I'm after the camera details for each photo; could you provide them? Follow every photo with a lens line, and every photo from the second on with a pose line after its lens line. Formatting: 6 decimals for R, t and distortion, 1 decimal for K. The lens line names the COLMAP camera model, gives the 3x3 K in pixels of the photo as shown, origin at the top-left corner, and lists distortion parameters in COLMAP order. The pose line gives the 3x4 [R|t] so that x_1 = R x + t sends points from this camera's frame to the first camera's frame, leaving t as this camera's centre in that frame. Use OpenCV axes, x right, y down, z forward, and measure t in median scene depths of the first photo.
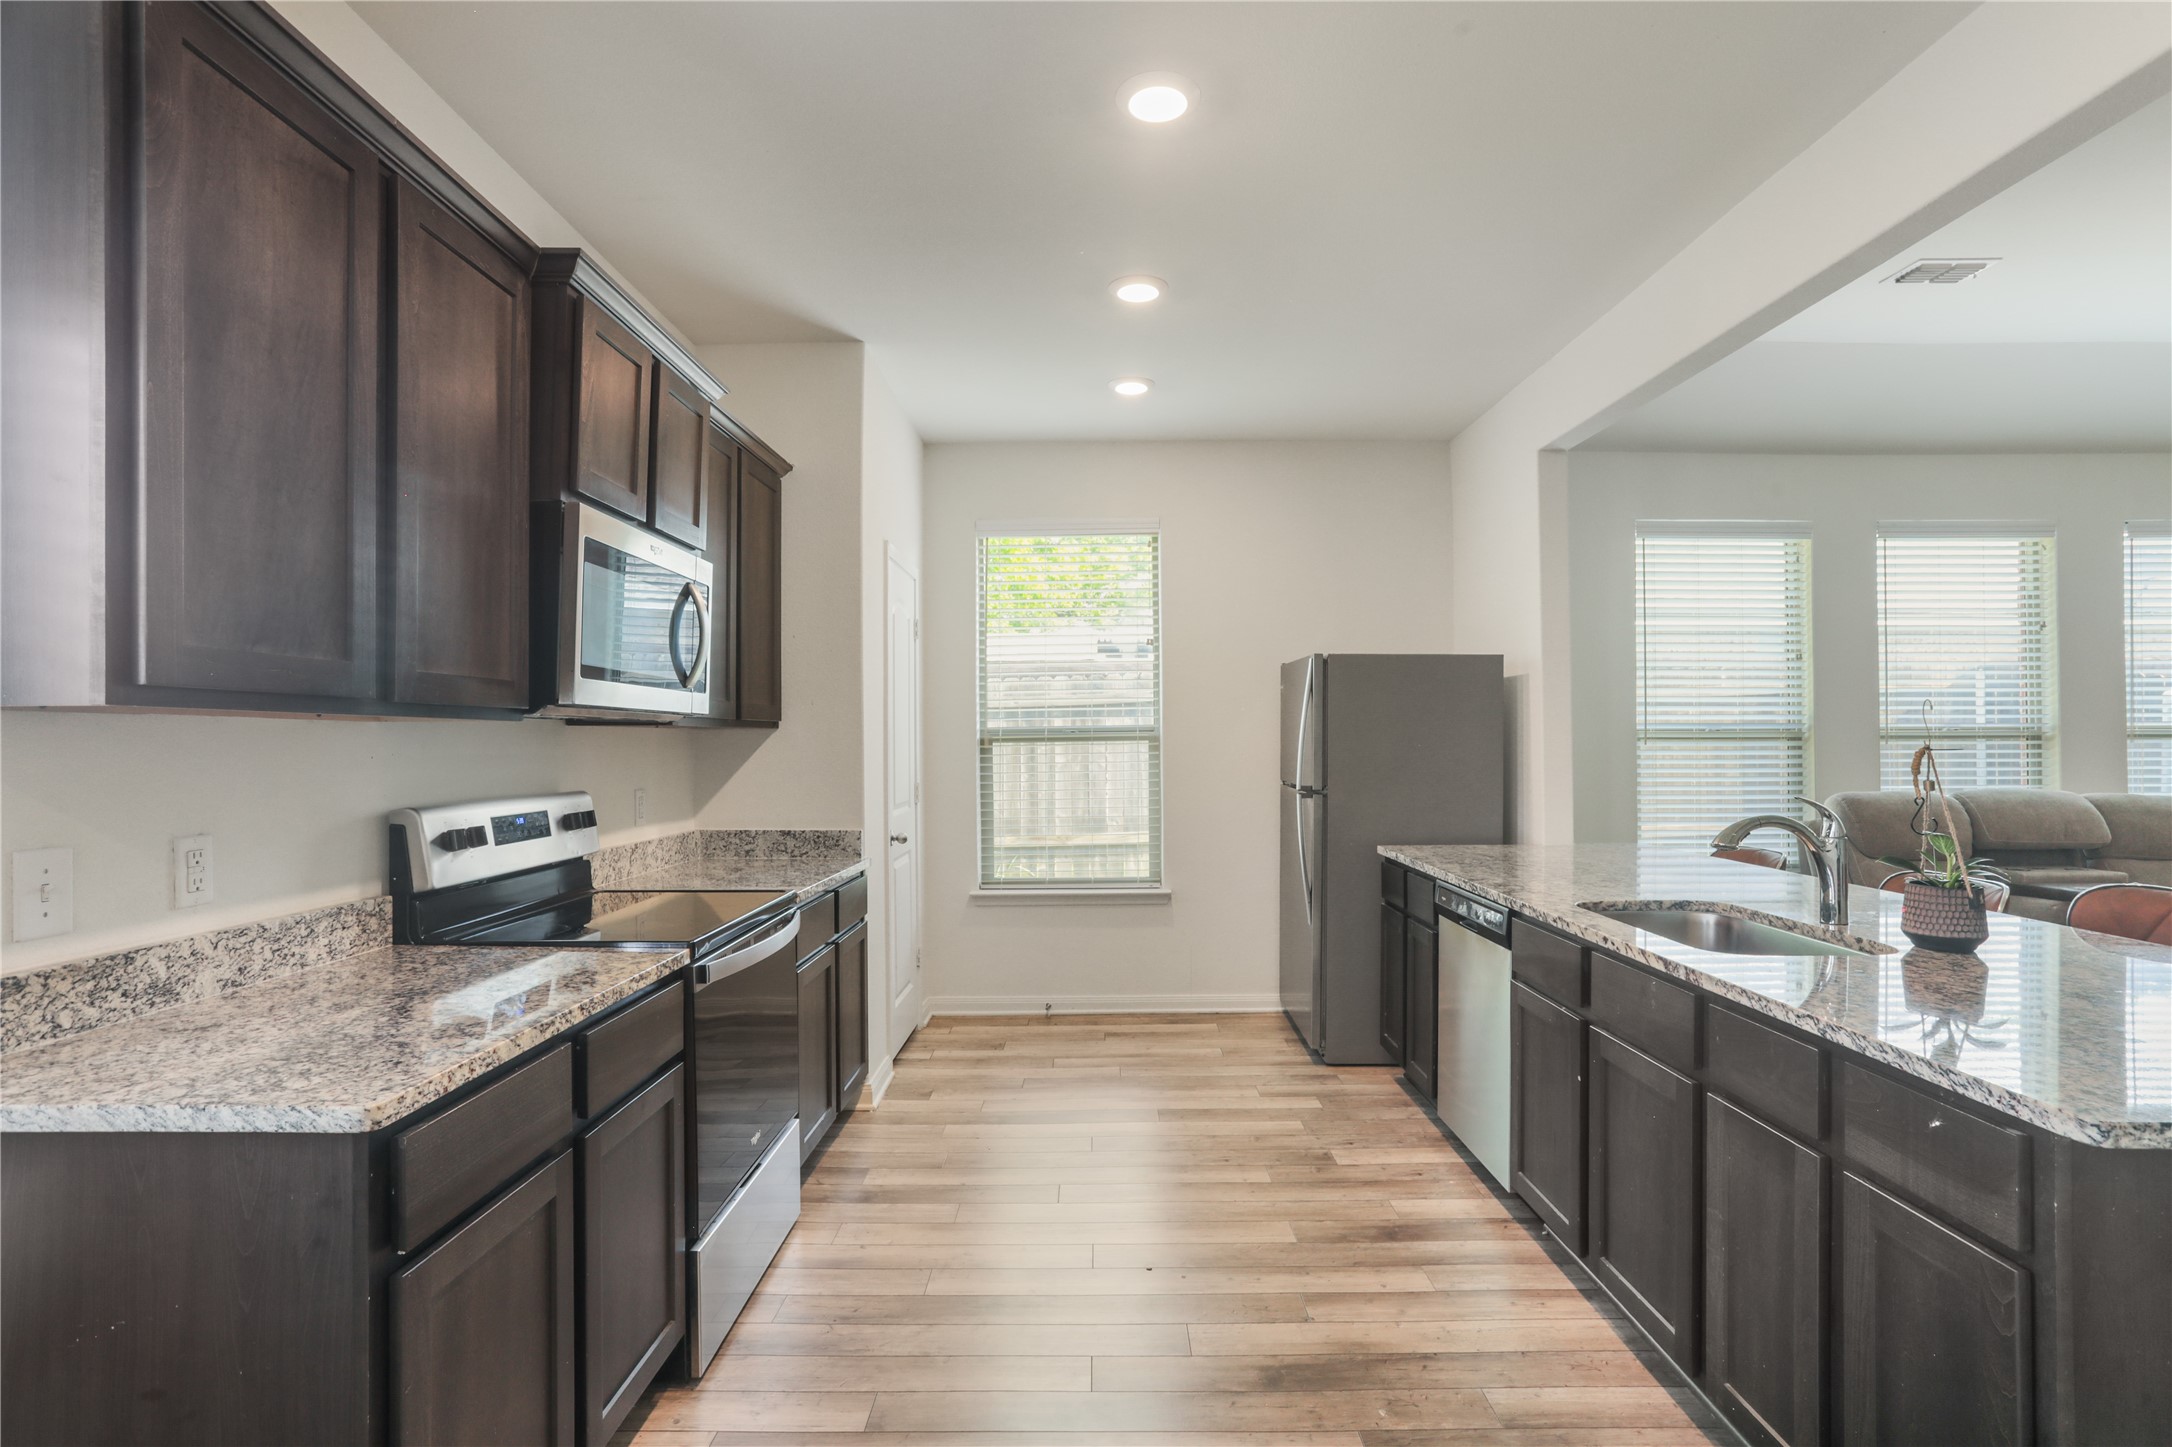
lens RADIAL K [[1094.2, 0, 1074.6], [0, 1094.2, 728.8], [0, 0, 1]] dist [-0.033114, 0.013544]
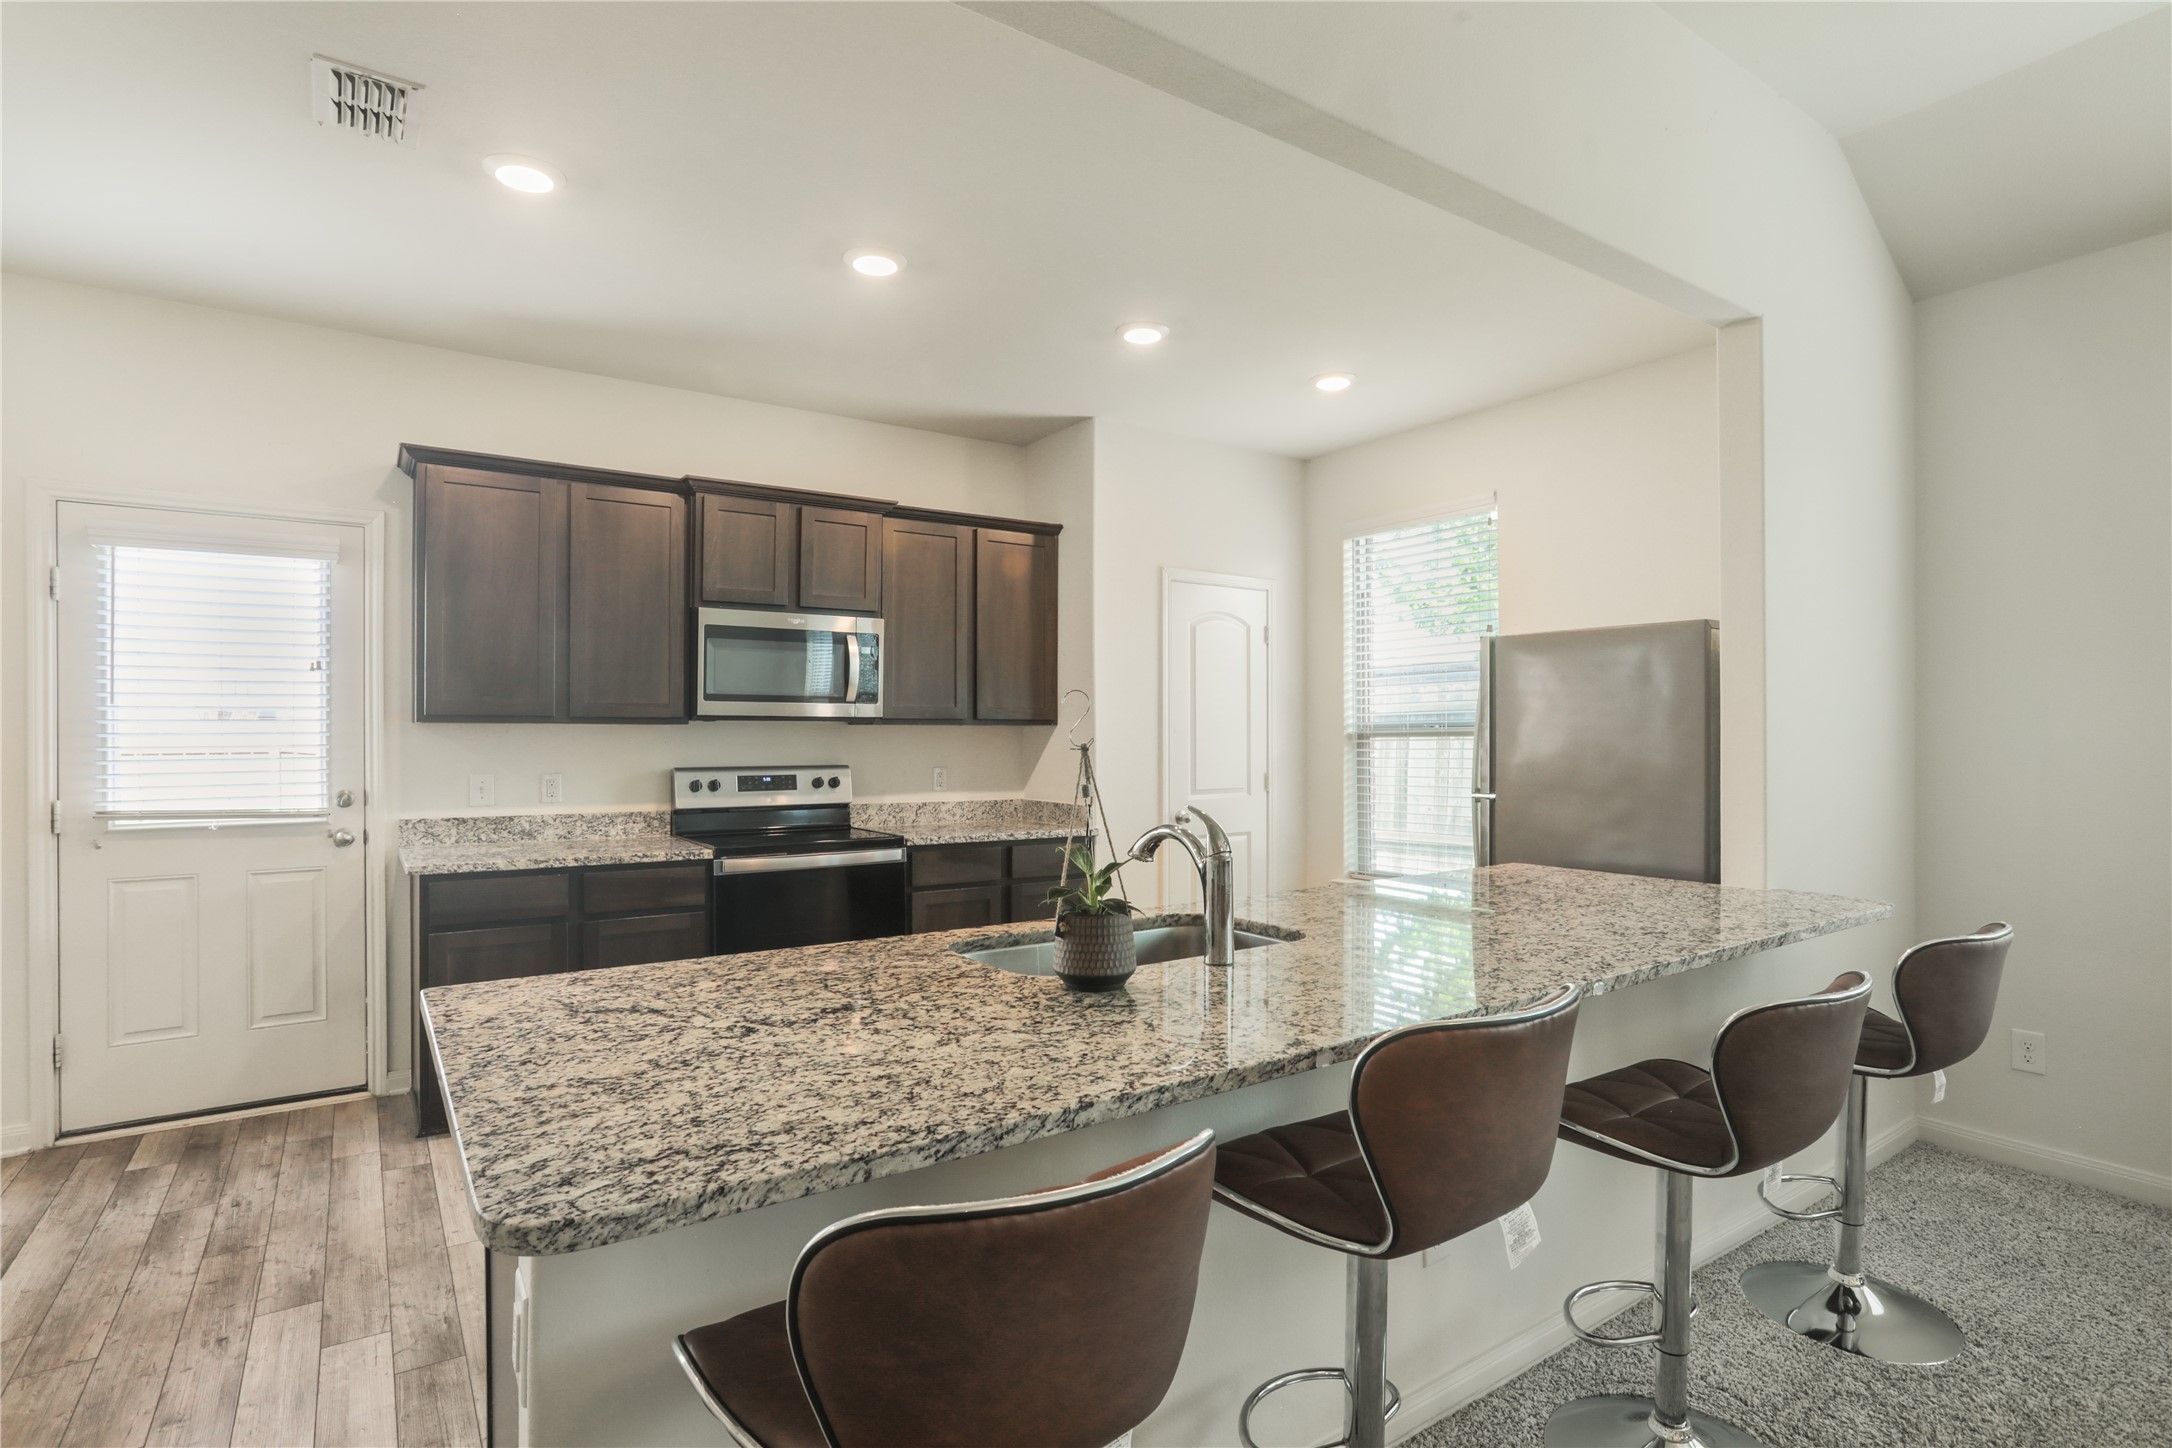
lens RADIAL K [[1094.2, 0, 1104.1], [0, 1094.2, 727.3], [0, 0, 1]] dist [-0.033114, 0.013544]
pose [[0.566844, -0.002342, -0.823822, 0.695078], [0.006874, 0.999975, 0.001887, 0.000023], [0.823796, -0.006733, 0.566846, 0.237543]]
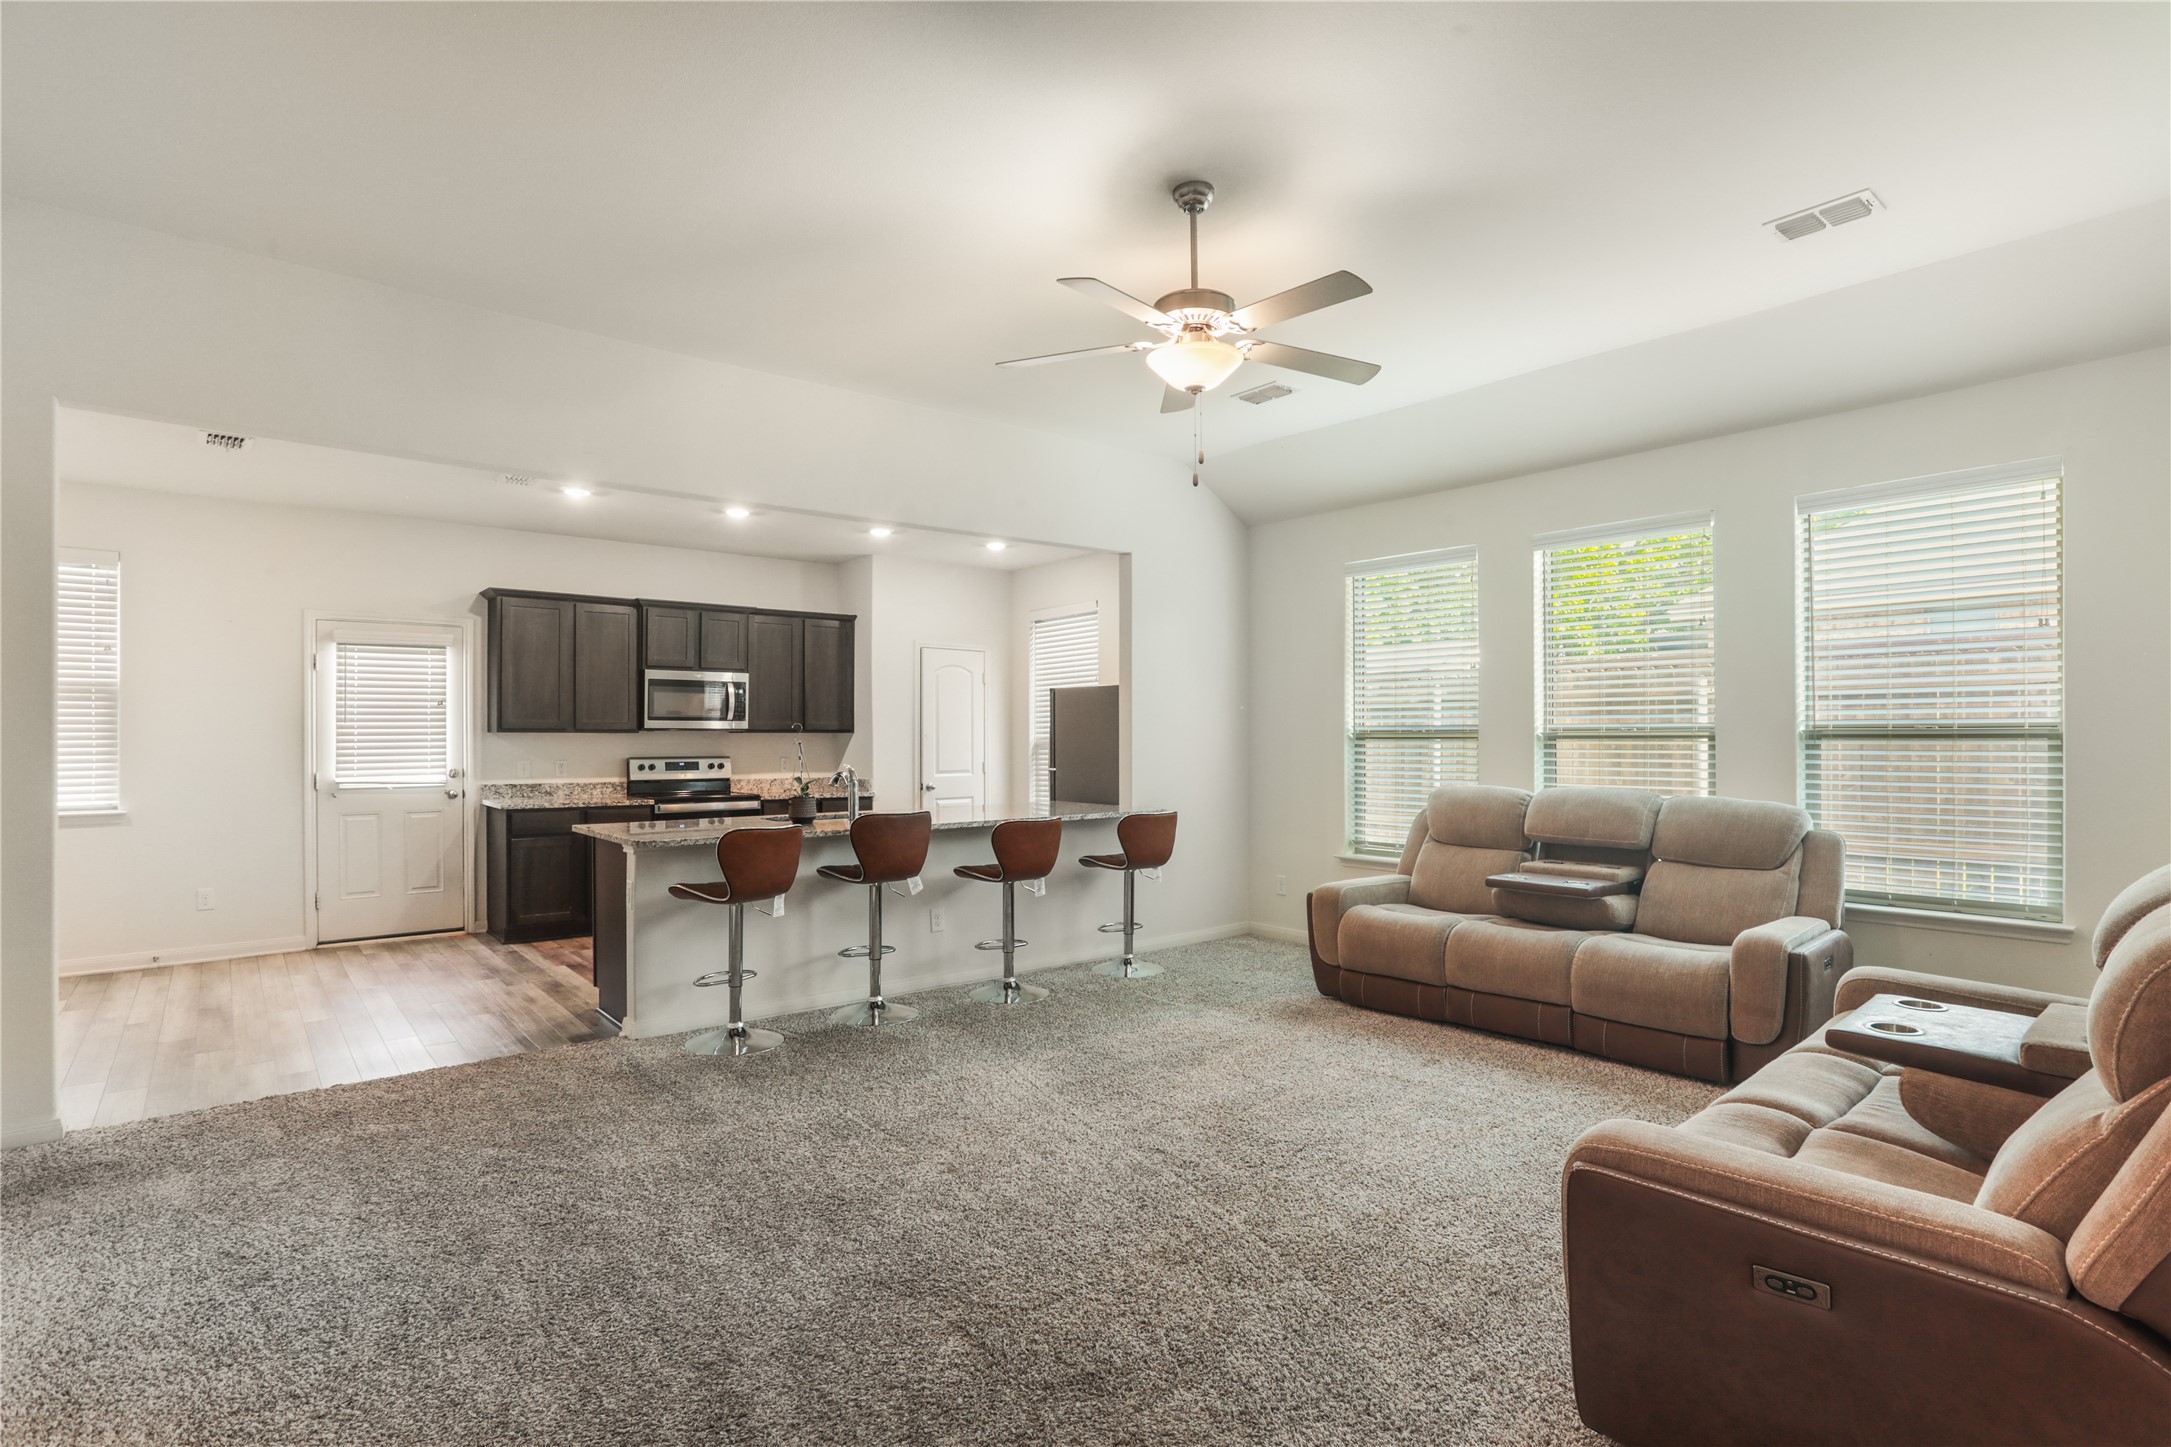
lens RADIAL K [[1110.2, 0, 1083.9], [0, 1110.2, 727.6], [0, 0, 1]] dist [-0.024928, -0.000068]
pose [[0.617688, -0.004805, -0.786408, 1.478551], [0.008450, 0.999964, 0.000527, -0.006550], [0.786378, -0.006970, 0.617707, -0.034968]]
